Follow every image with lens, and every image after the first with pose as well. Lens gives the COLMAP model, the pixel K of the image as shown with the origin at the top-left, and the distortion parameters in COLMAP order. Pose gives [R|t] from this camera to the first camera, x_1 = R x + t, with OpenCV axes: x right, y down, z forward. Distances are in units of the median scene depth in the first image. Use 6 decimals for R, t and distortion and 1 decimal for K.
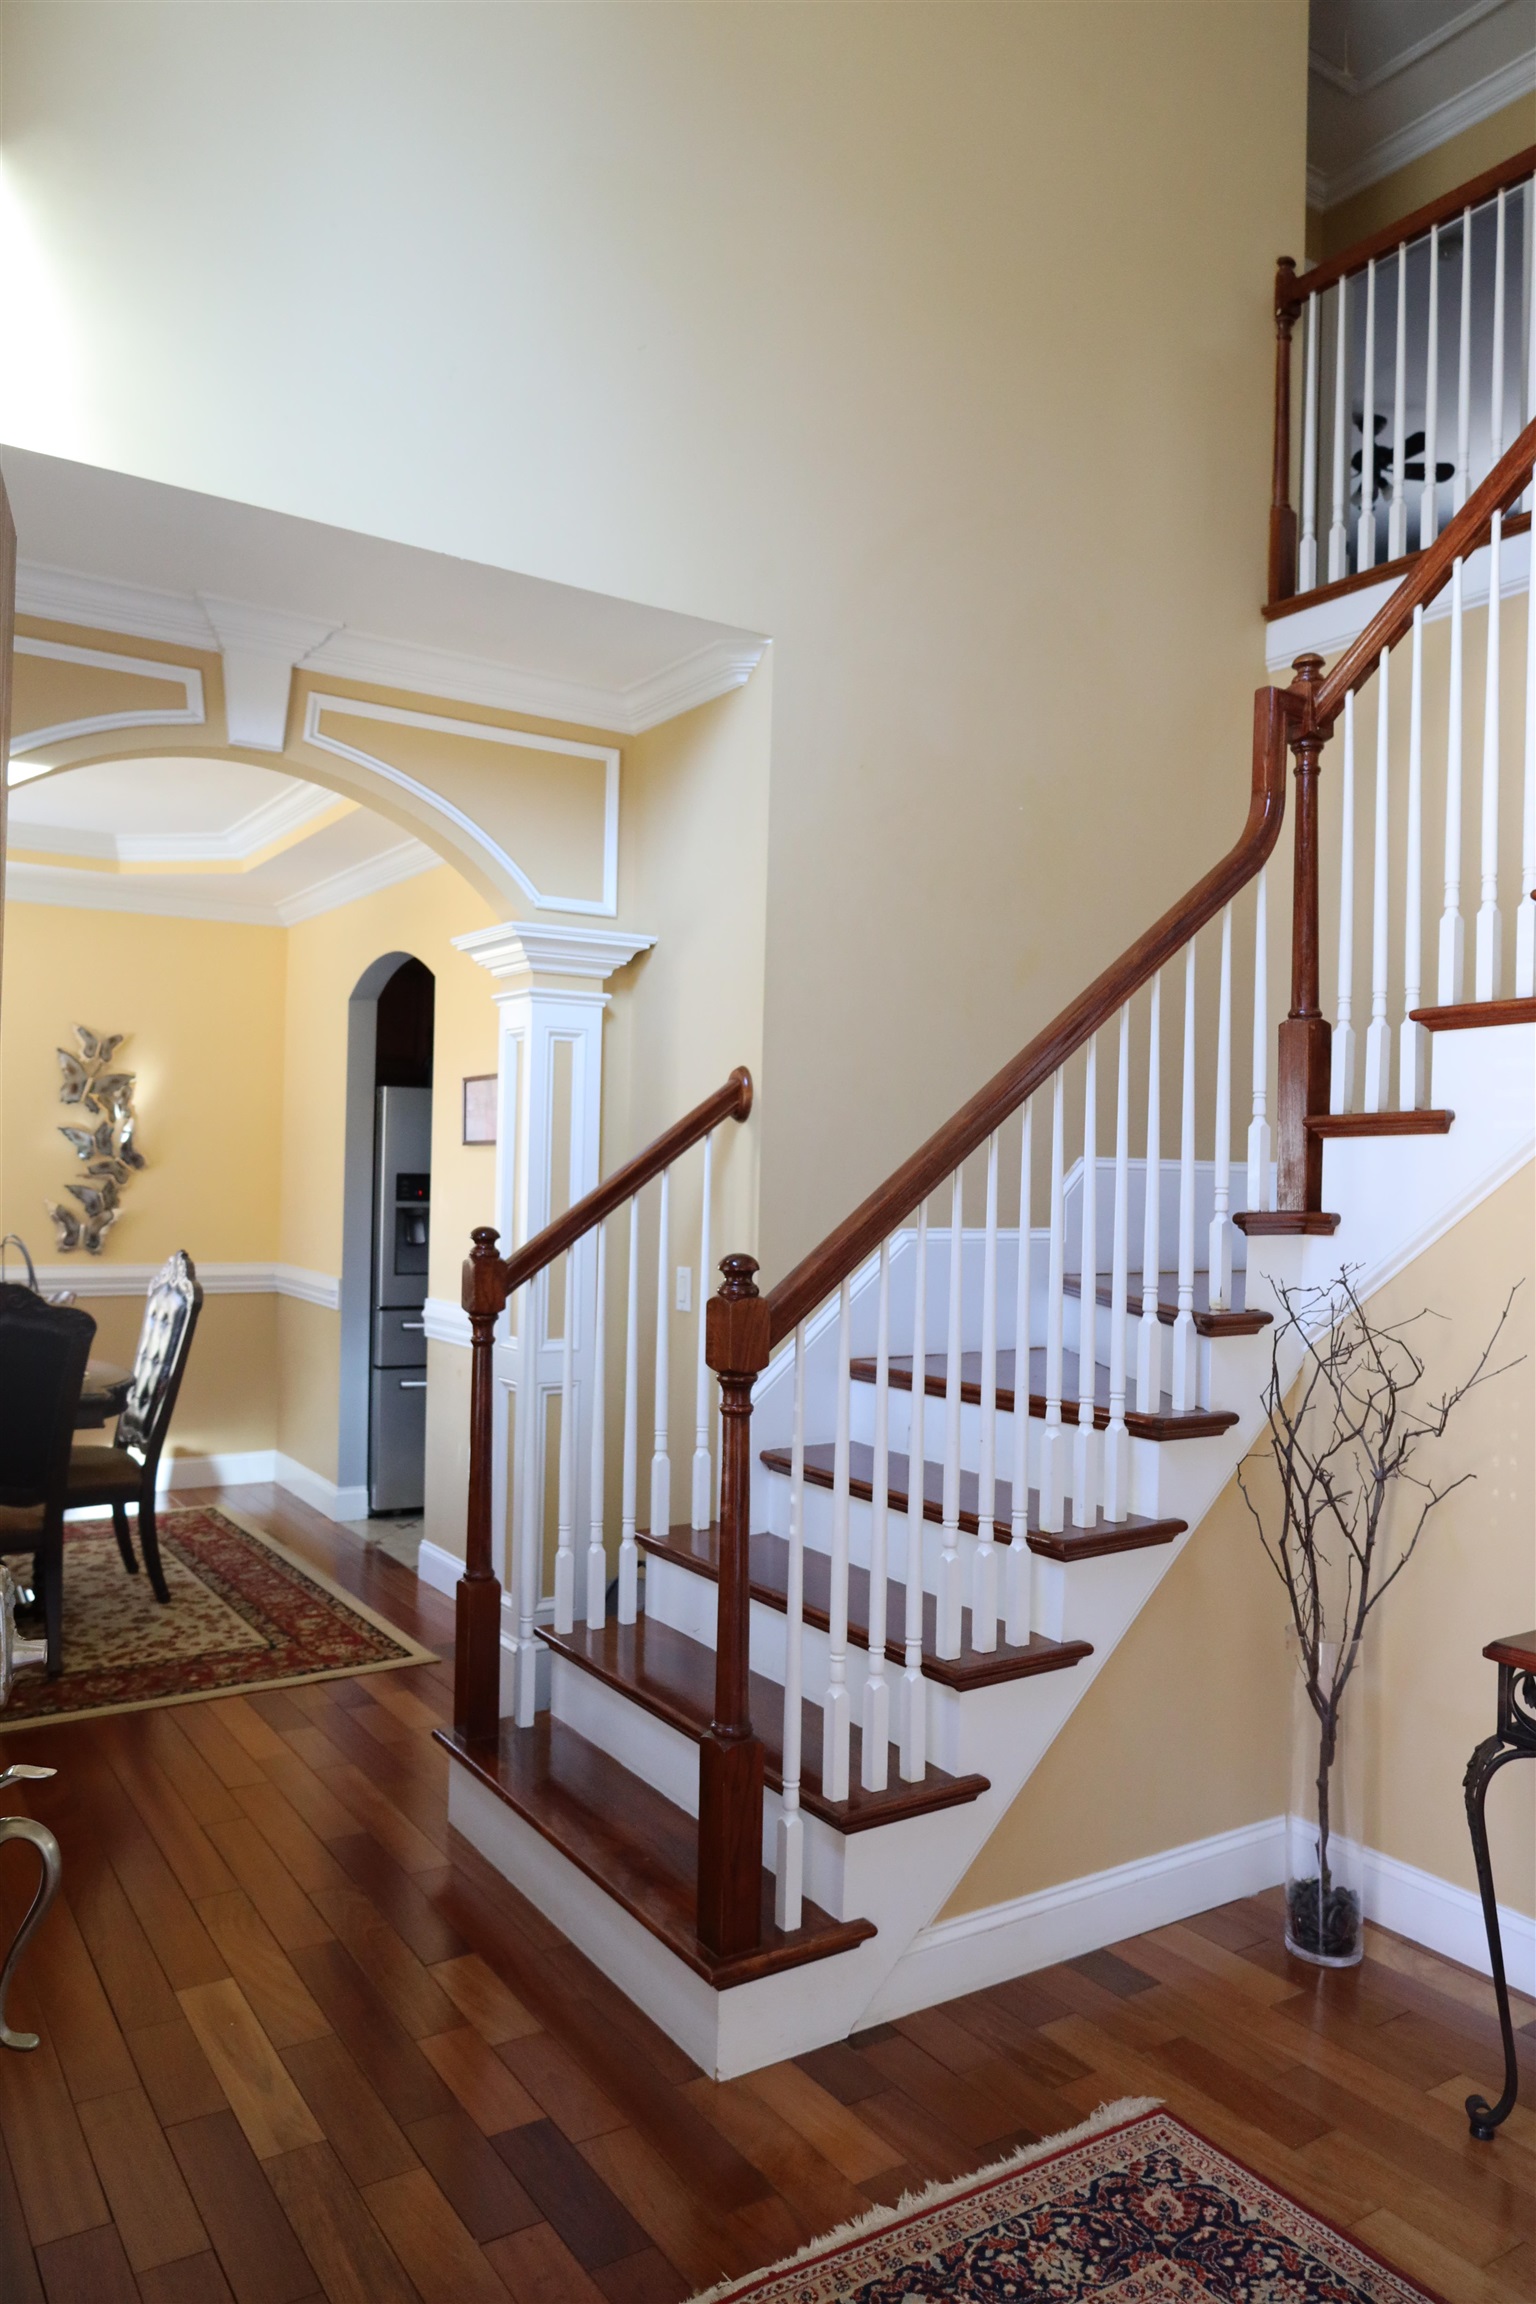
lens RADIAL K [[1573.5, 0, 768.0], [0, 1573.5, 1152.0], [0, 0, 1]] dist [-0.011517, 0.004622]
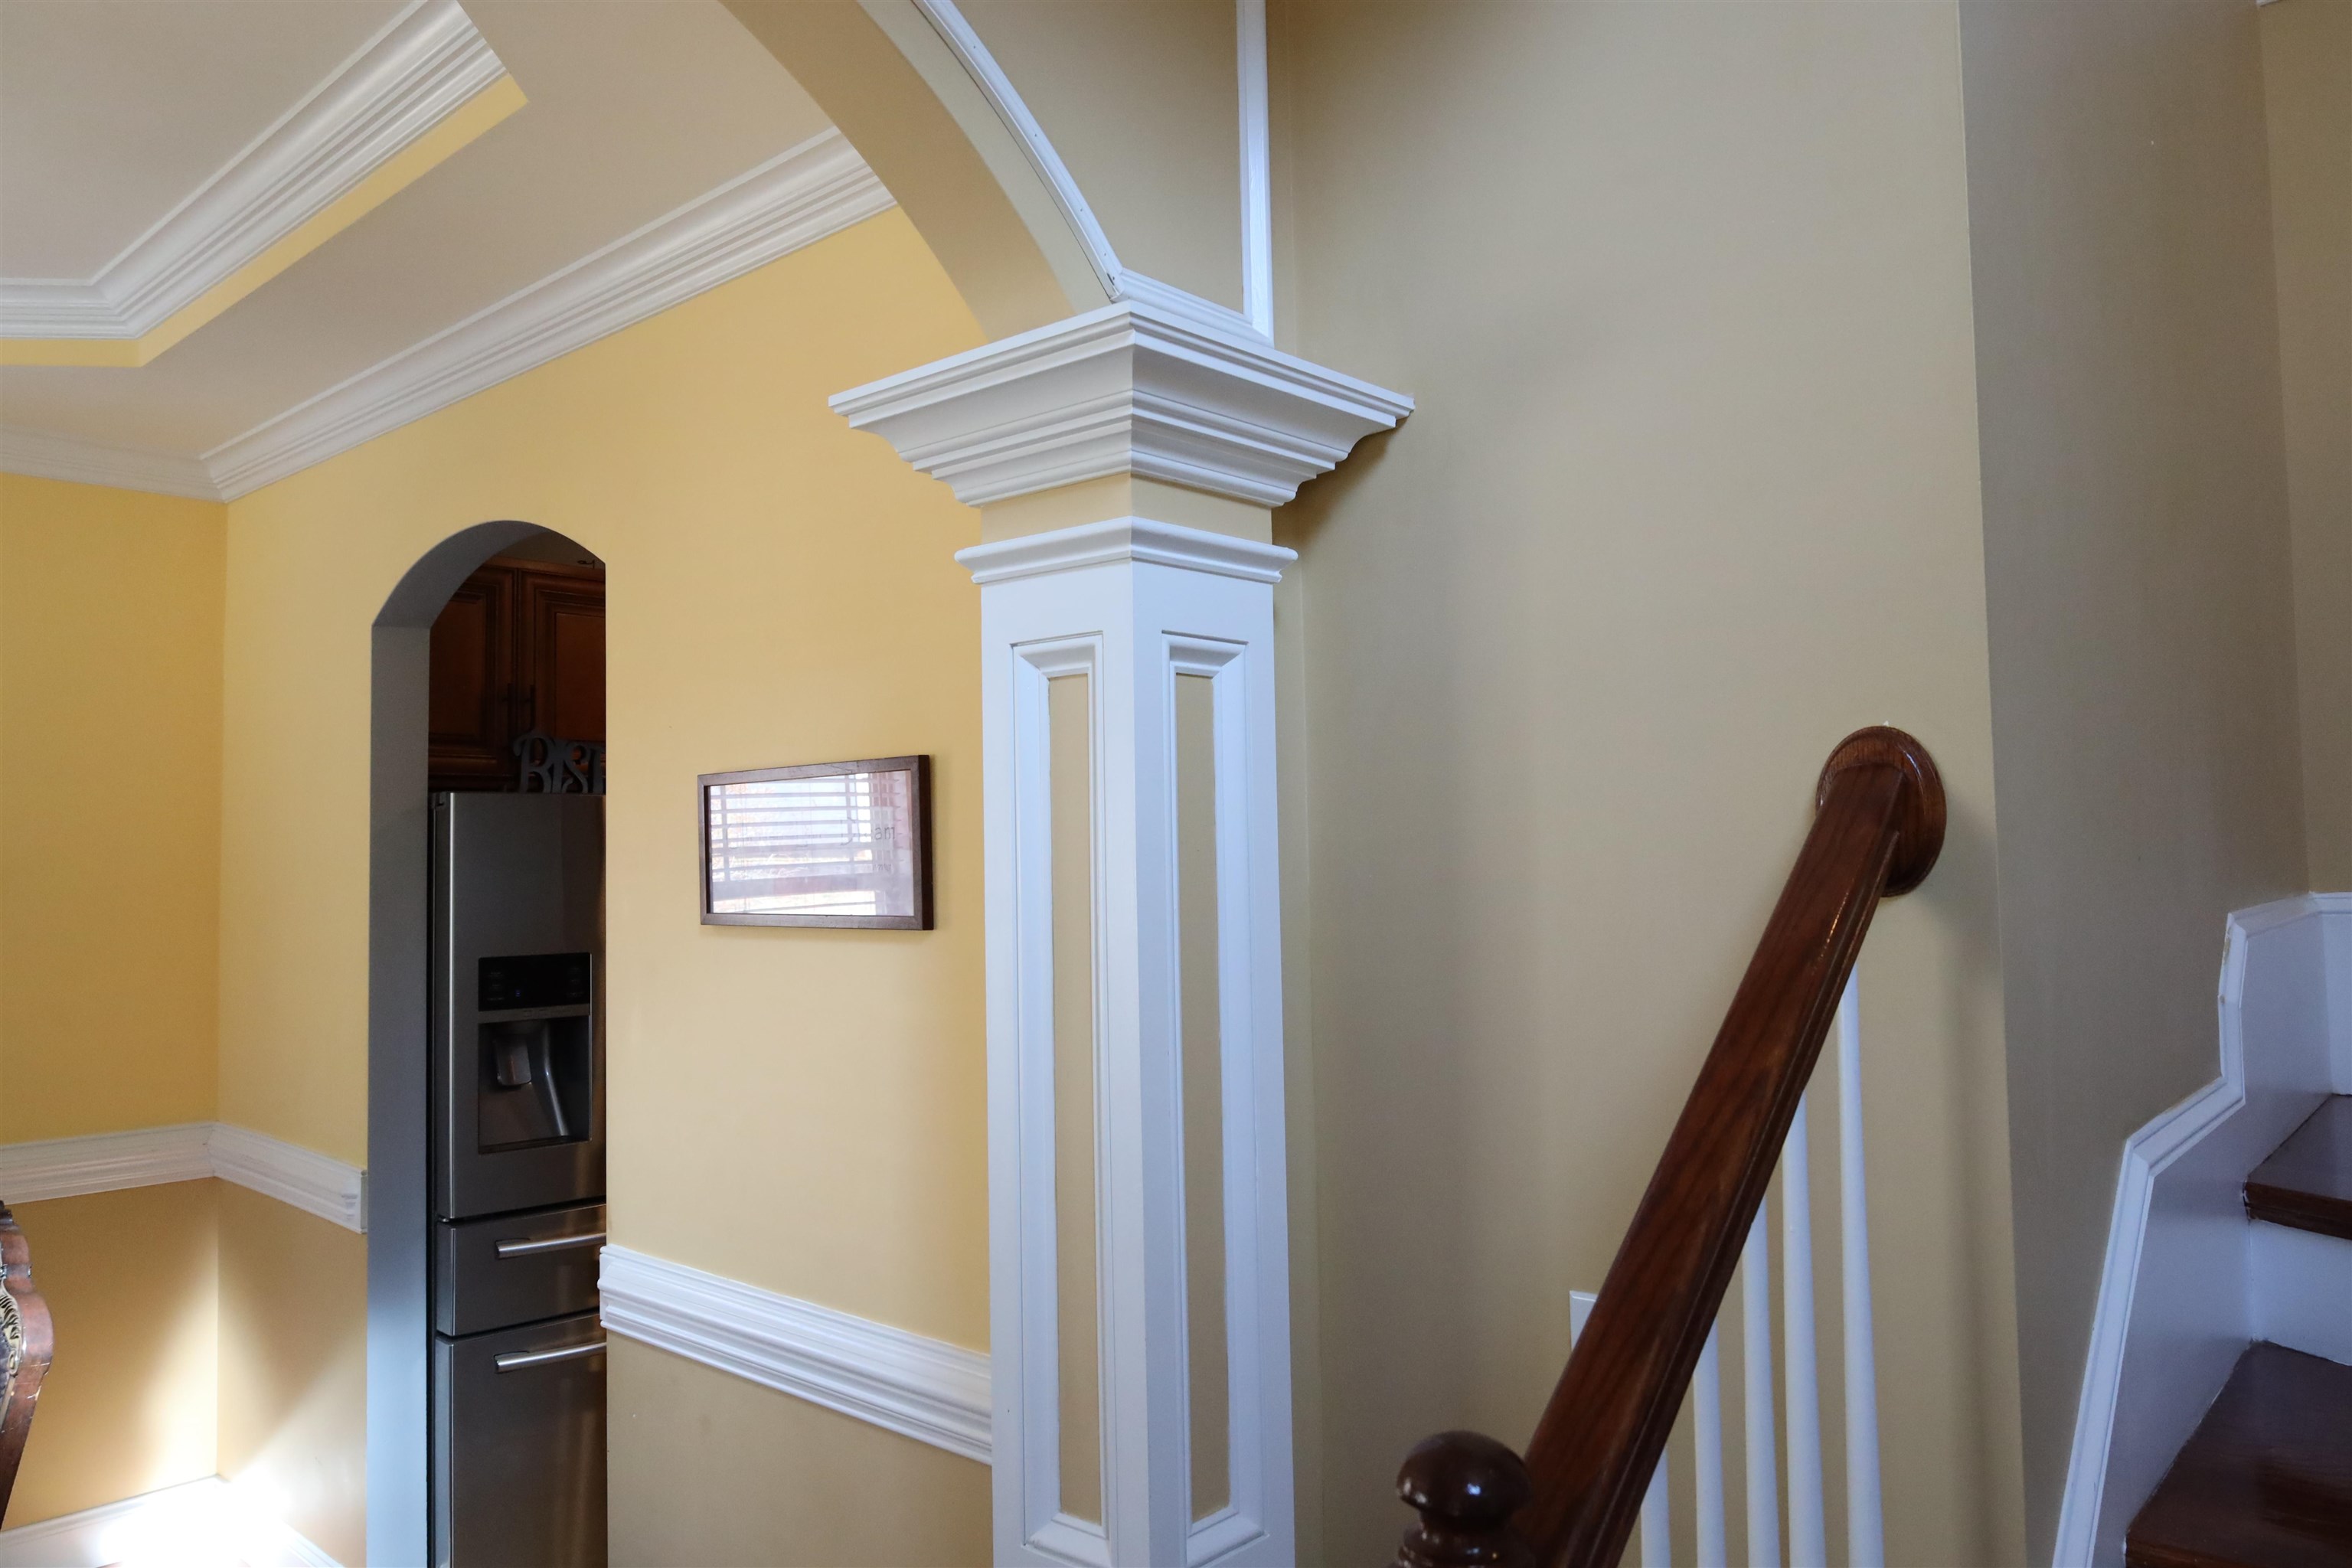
lens RADIAL K [[1606.2, 0, 1176.0], [0, 1606.2, 784.0], [0, 0, 1]] dist [-0.011517, 0.004622]
pose [[0.964059, -0.024042, 0.264597, -0.162053], [0.031896, 0.999168, -0.025425, -0.024785], [-0.263765, 0.032951, 0.964024, 0.451230]]
